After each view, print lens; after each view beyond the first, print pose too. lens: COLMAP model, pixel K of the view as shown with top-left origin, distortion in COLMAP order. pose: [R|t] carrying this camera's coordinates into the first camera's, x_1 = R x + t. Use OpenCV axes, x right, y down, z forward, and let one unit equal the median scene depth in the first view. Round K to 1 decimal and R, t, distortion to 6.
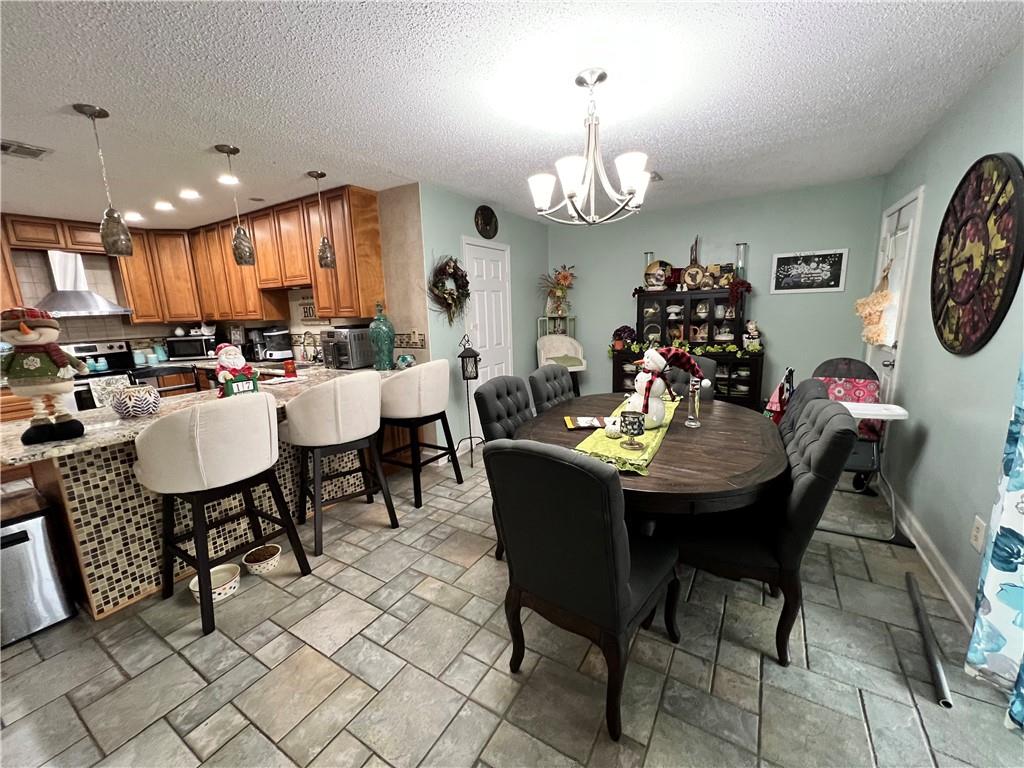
lens RADIAL K [[409.4, 0, 511.2], [0, 409.4, 384.5], [0, 0, 1]] dist [-0.002290, -0.000044]
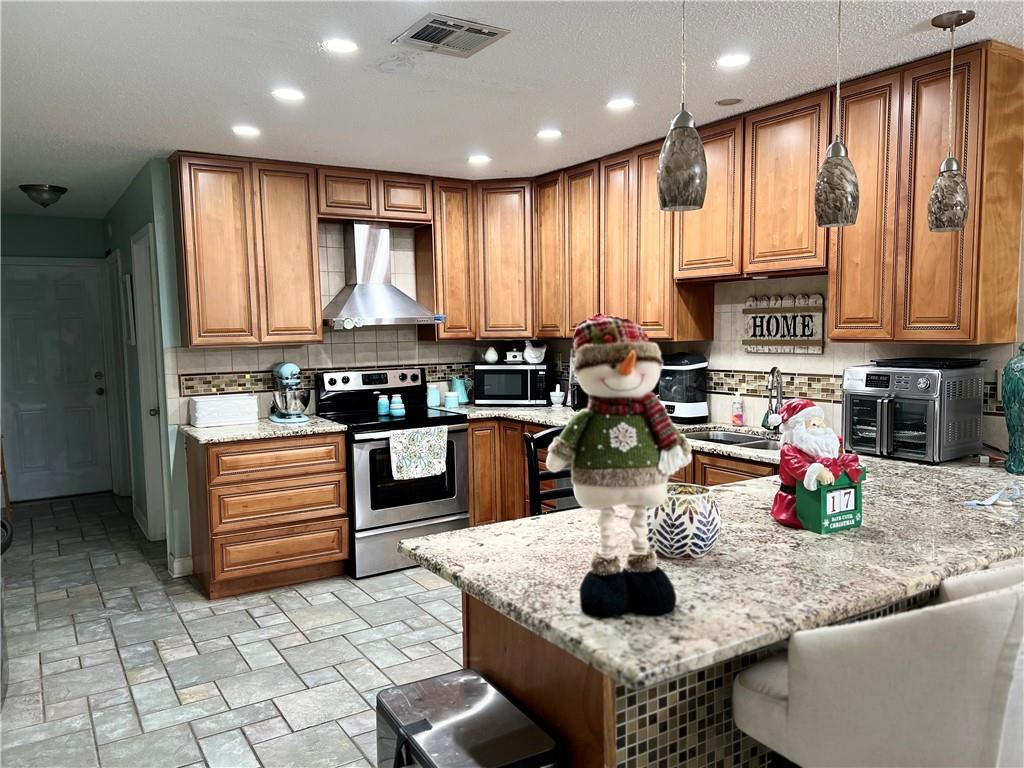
lens RADIAL K [[766.8, 0, 512.2], [0, 766.8, 390.3], [0, 0, 1]] dist [0.015281, -0.011720]
pose [[0.895731, 0.057774, -0.440827, -0.380834], [-0.096687, 0.993104, -0.066308, -0.014906], [0.433956, 0.102016, 0.895140, 0.074819]]
